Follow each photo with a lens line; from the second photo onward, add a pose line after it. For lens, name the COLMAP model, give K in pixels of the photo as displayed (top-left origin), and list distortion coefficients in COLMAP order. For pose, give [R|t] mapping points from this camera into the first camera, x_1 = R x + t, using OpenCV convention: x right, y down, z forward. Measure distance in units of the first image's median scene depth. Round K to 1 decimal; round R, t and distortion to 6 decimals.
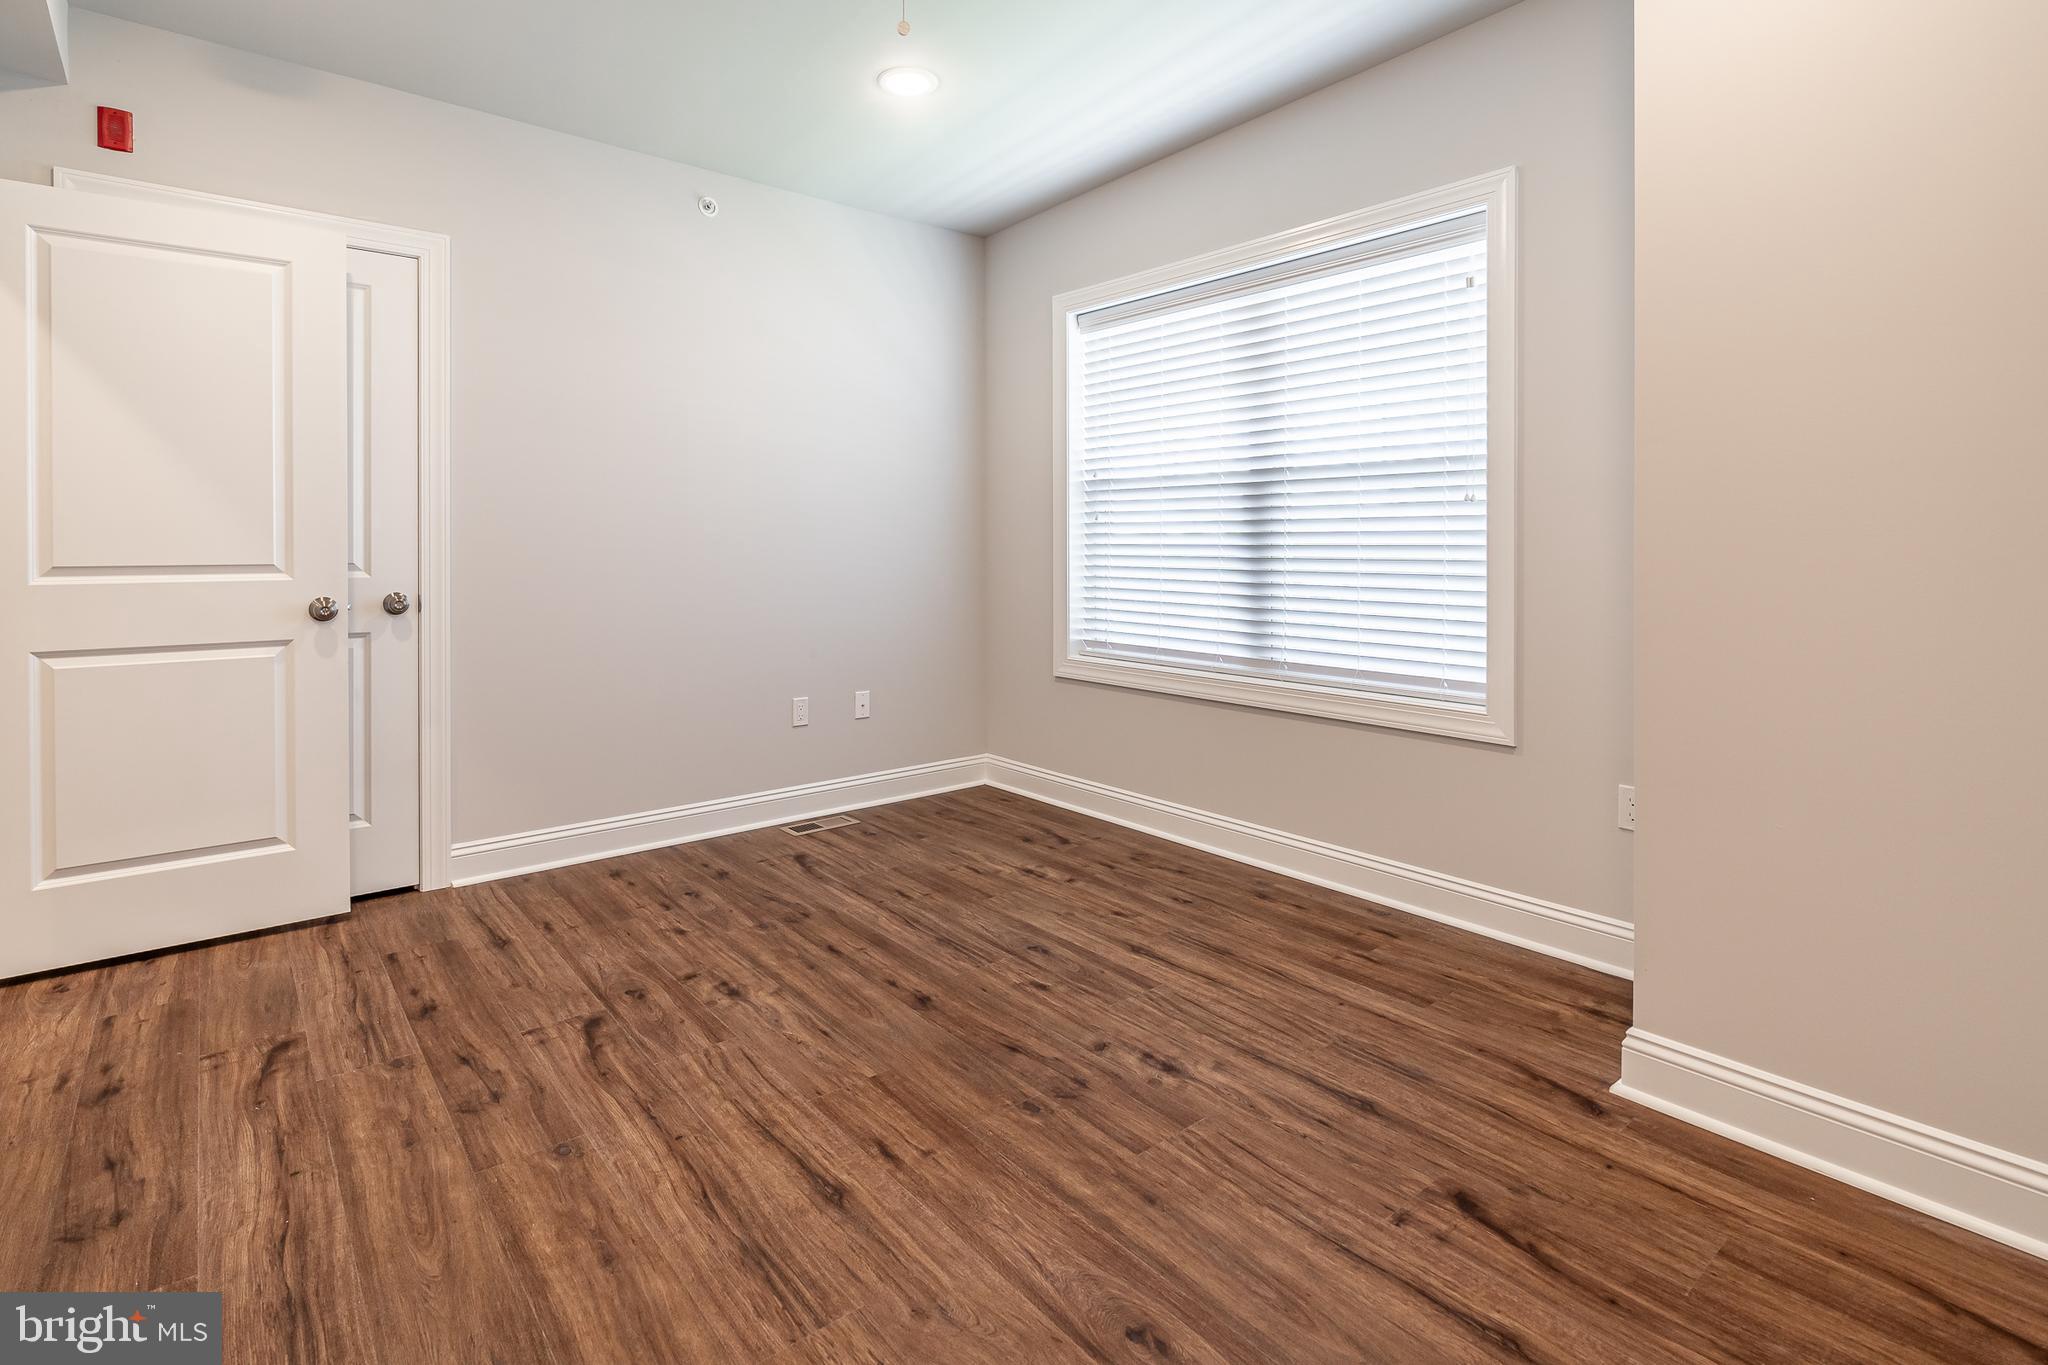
lens RADIAL K [[953.5, 0, 1004.6], [0, 953.5, 676.5], [0, 0, 1]] dist [0.000832, -0.000538]
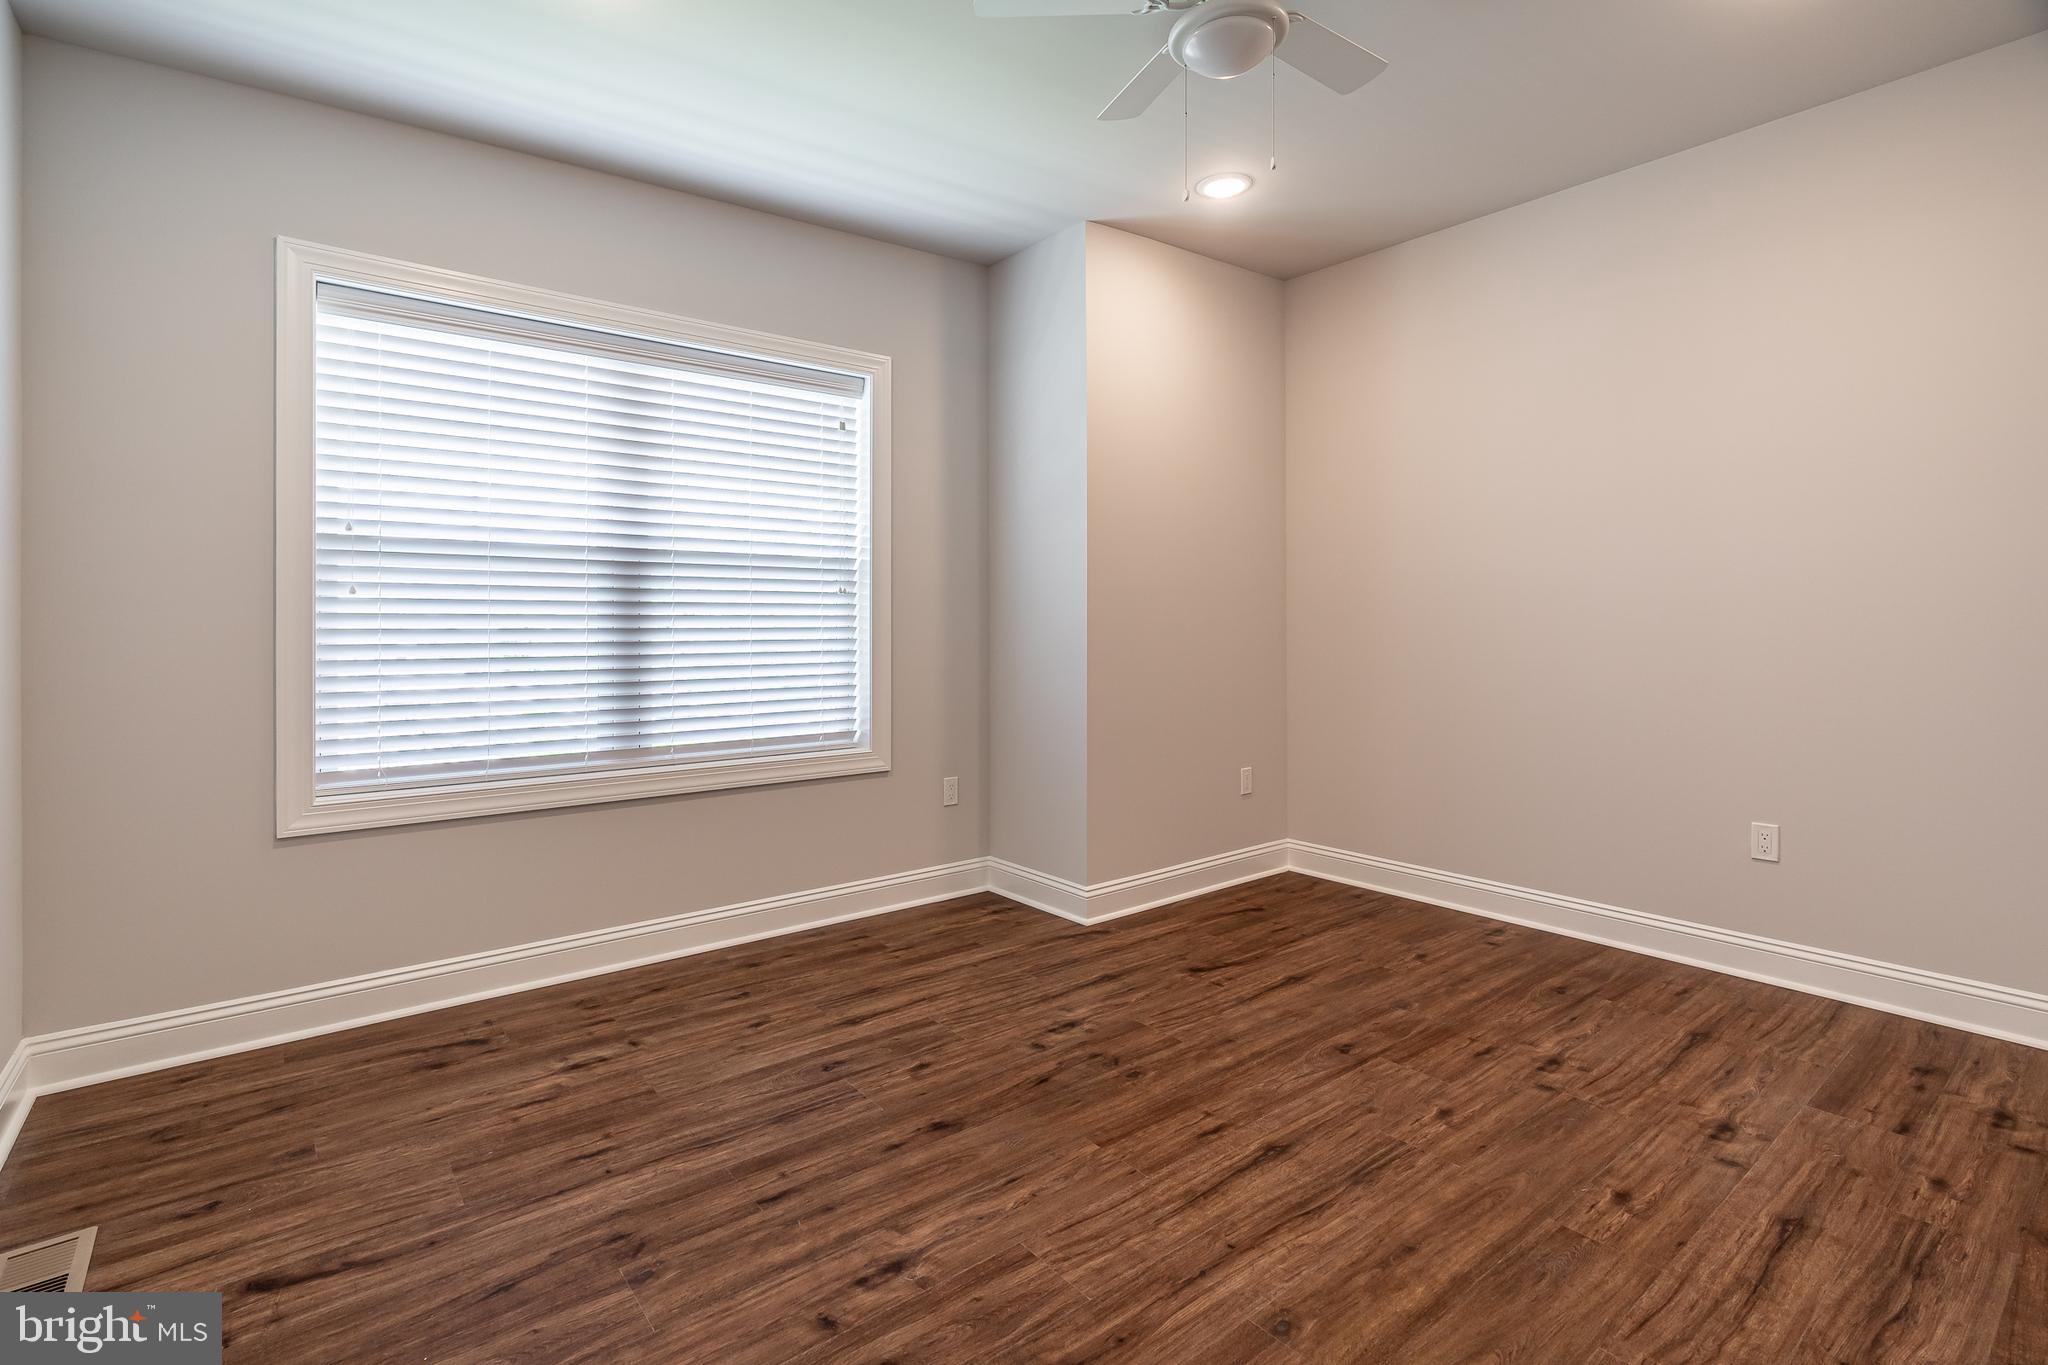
lens RADIAL K [[953.5, 0, 1003.9], [0, 953.5, 690.8], [0, 0, 1]] dist [0.000832, -0.000538]
pose [[0.030549, -0.064627, 0.997442, -1.129843], [0.136742, 0.988795, 0.059879, -0.137421], [-0.990136, 0.134563, 0.039044, 0.995514]]
